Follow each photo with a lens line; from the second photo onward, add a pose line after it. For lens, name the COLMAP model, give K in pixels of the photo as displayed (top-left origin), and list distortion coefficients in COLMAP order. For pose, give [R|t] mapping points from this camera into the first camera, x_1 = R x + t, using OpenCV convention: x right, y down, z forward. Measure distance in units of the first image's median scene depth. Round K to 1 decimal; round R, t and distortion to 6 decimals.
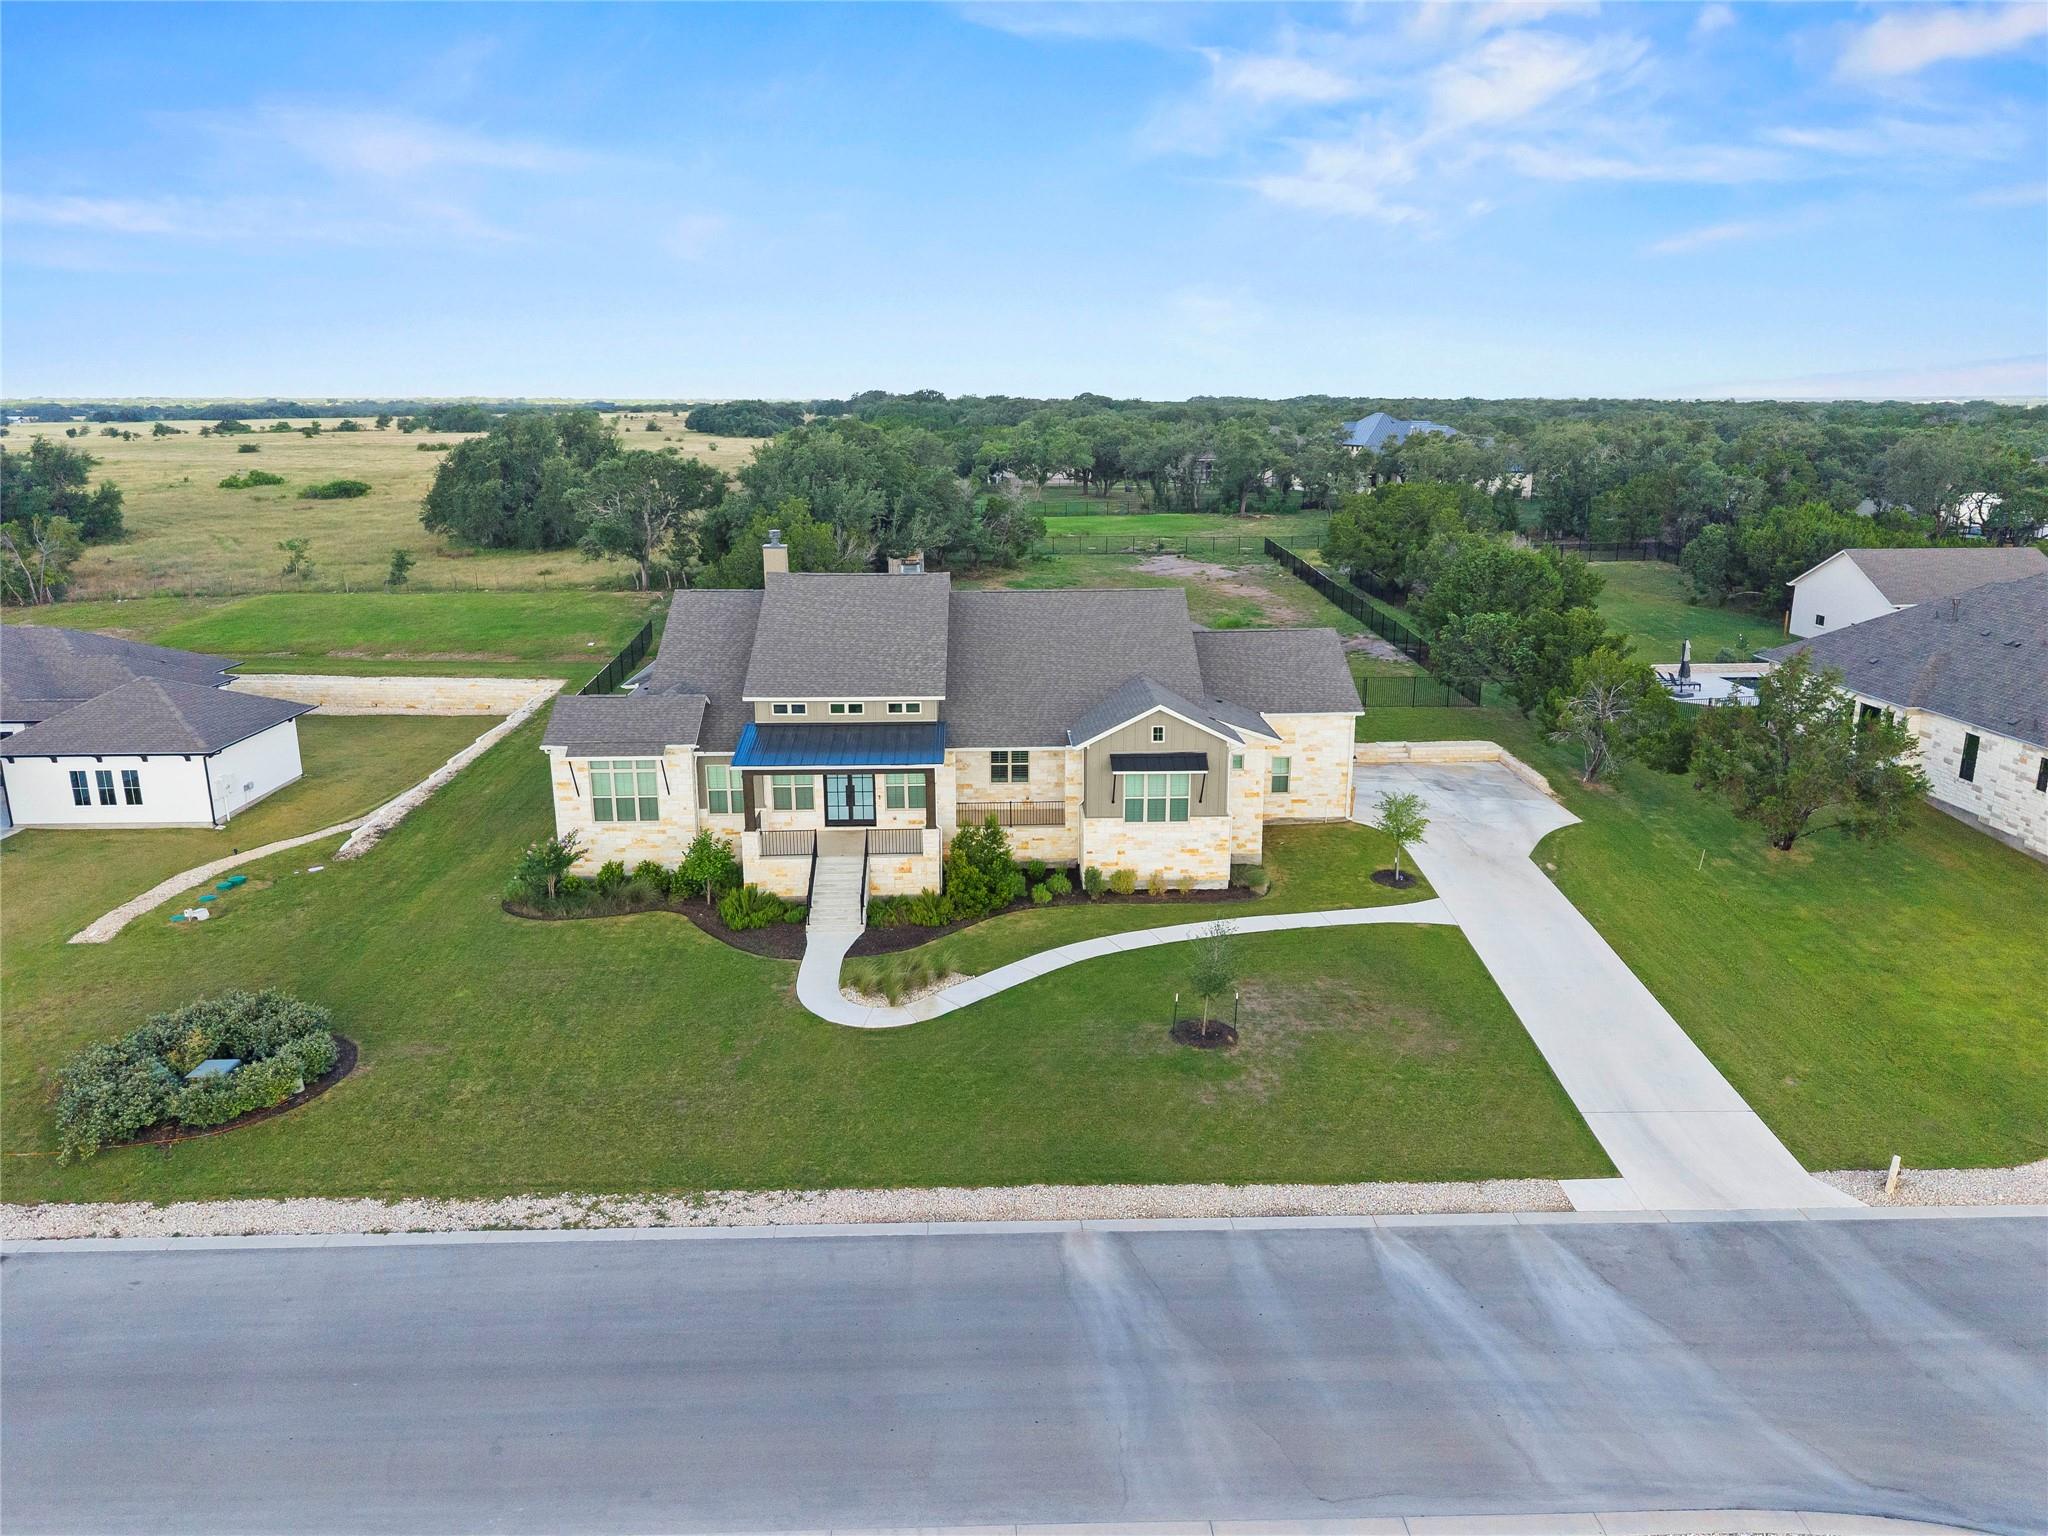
lens RADIAL K [[1393.7, 0, 1024.0], [0, 1393.7, 768.0], [0, 0, 1]] dist [0.033371, -0.036735]
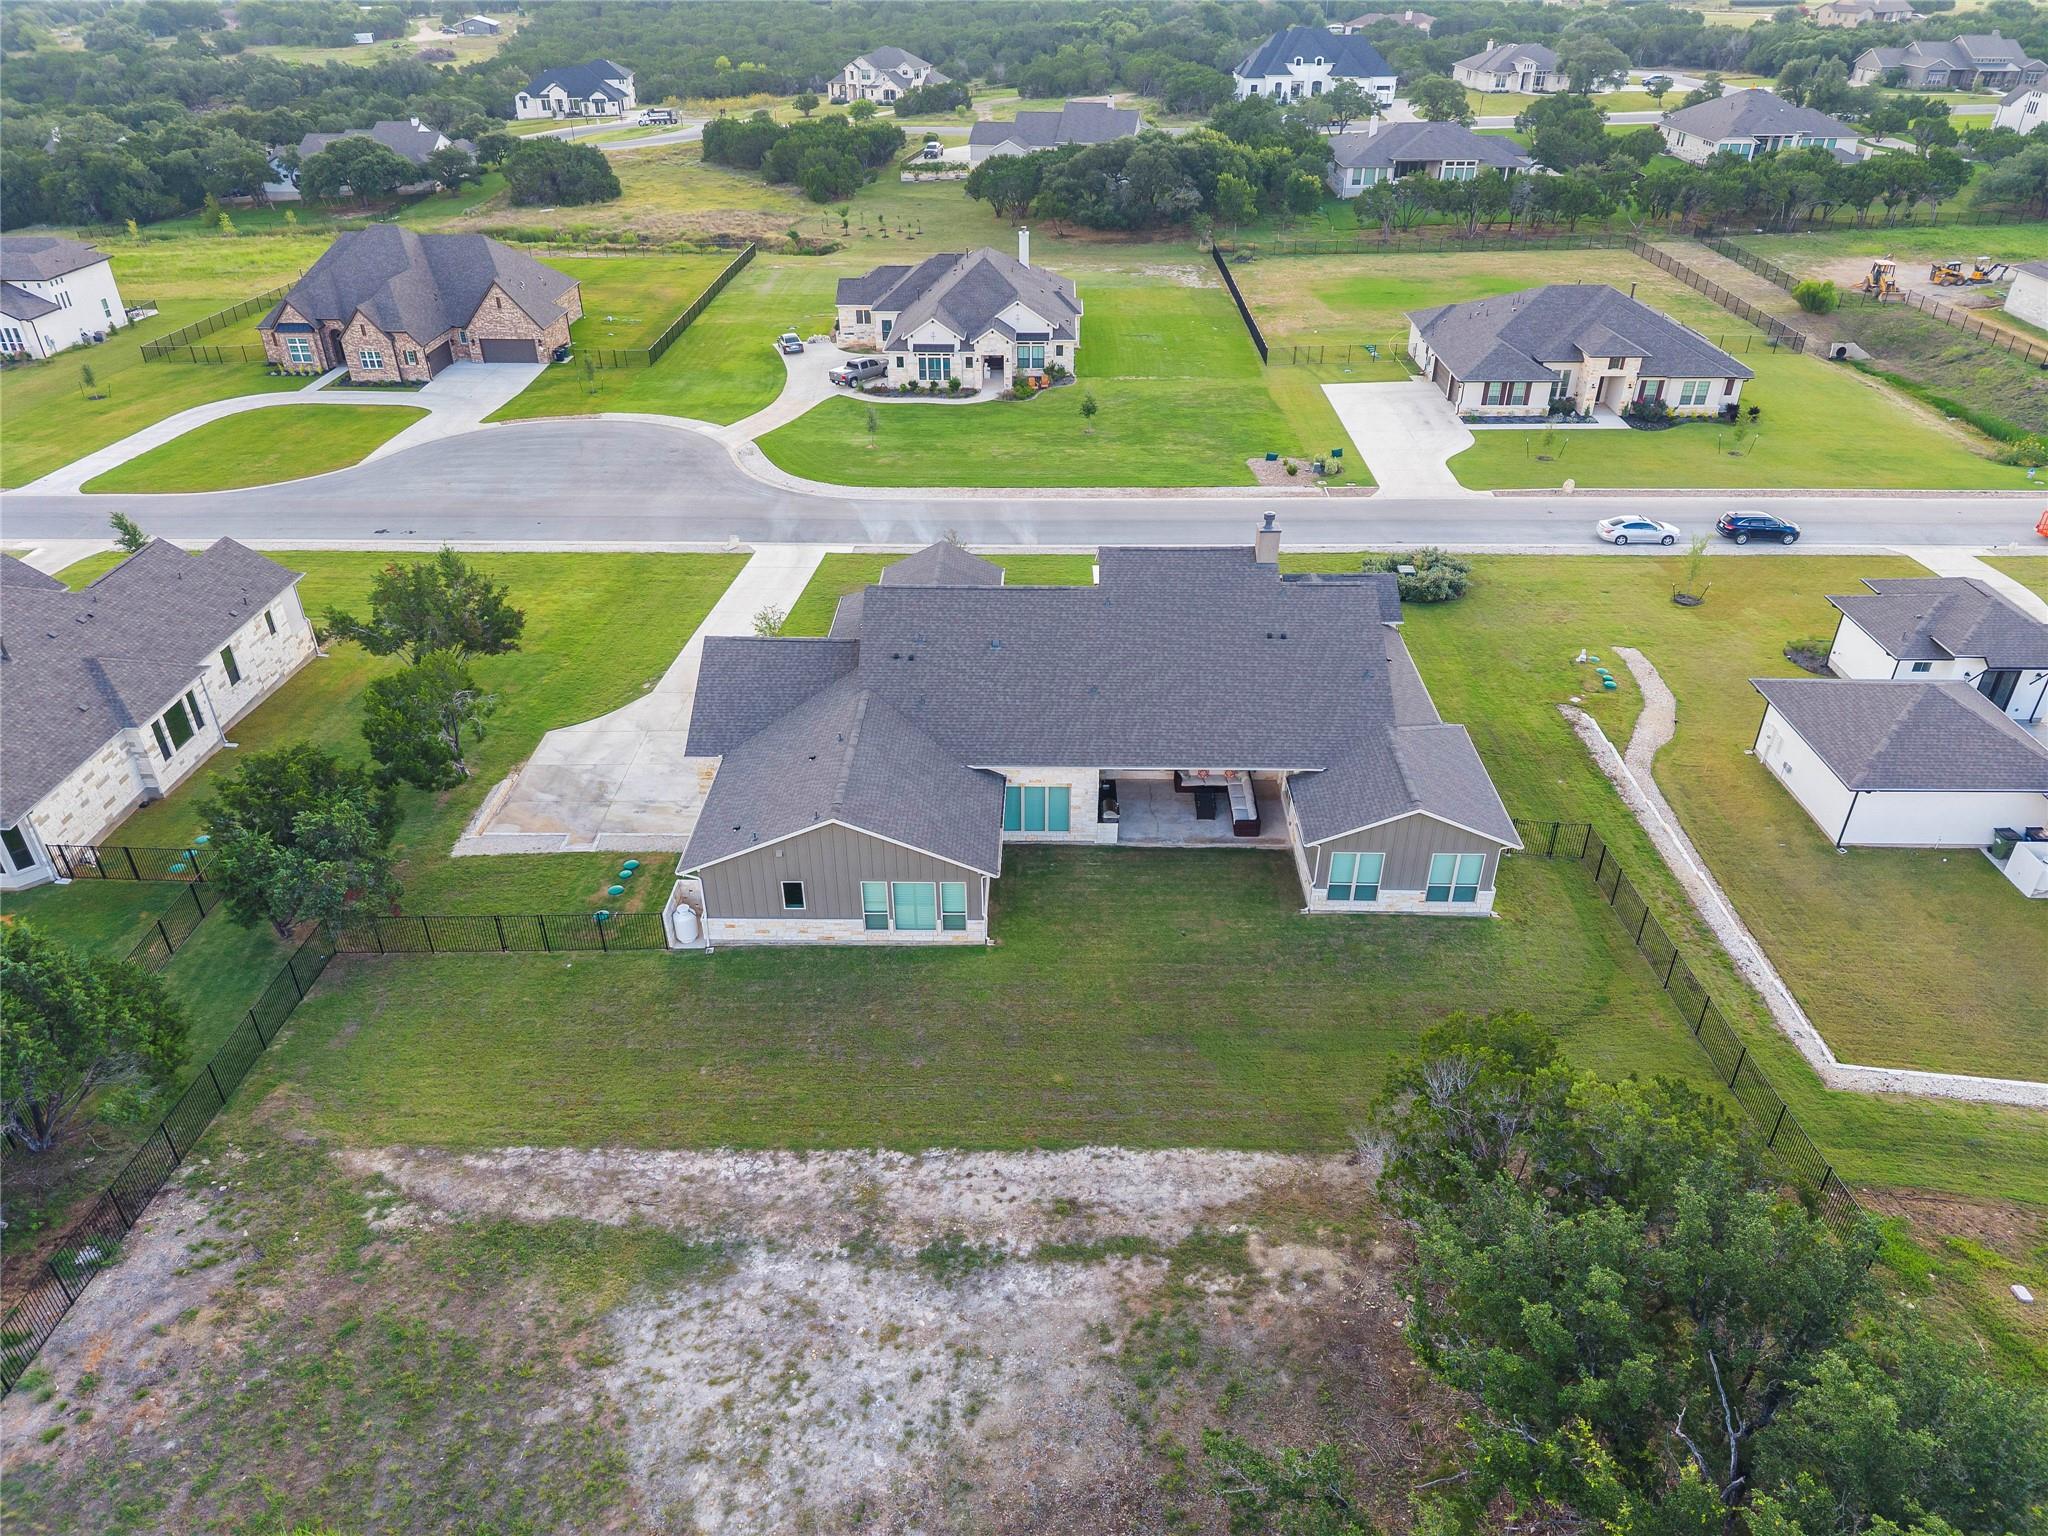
lens RADIAL K [[1393.7, 0, 1024.0], [0, 1393.7, 768.0], [0, 0, 1]] dist [0.033371, -0.036735]
pose [[-0.998692, -0.017768, 0.047949, -0.057865], [0.021827, 0.699850, 0.713956, -0.887307], [-0.046242, 0.714068, -0.698547, 2.122680]]
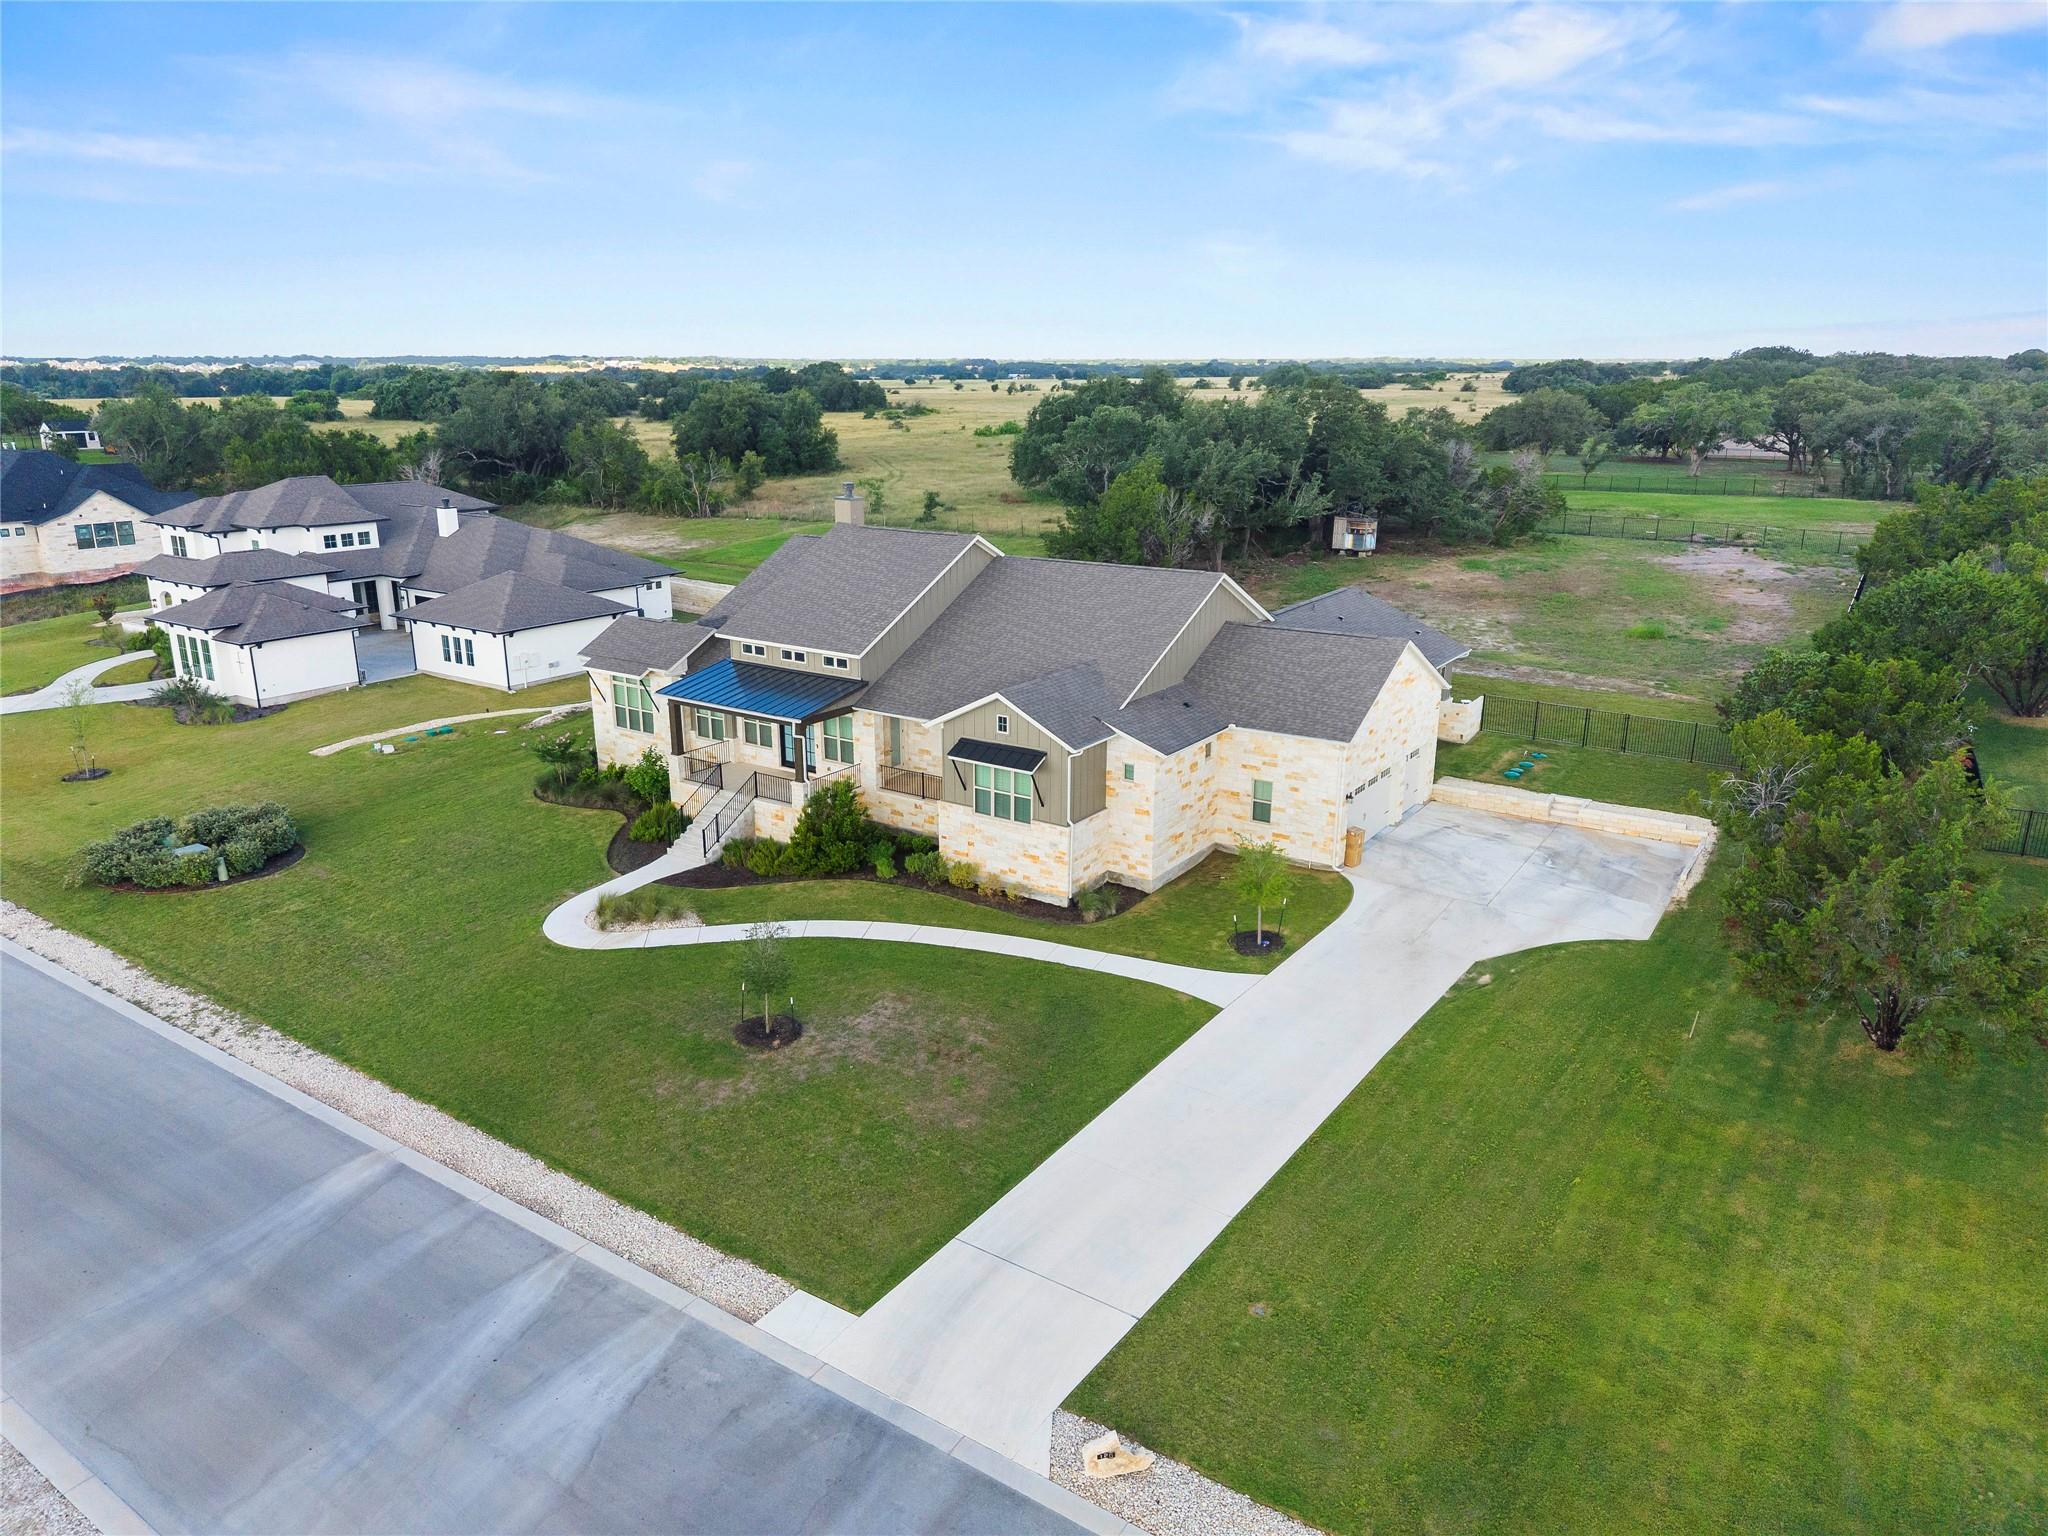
lens RADIAL K [[1365.3, 0, 1024.0], [0, 1365.3, 768.0], [0, 0, 1]] dist [0.032649, -0.031905]
pose [[0.814065, 0.168145, -0.555901, 0.606815], [-0.150432, 0.985554, 0.077809, -0.067149], [0.560953, 0.020284, 0.827599, 0.261351]]
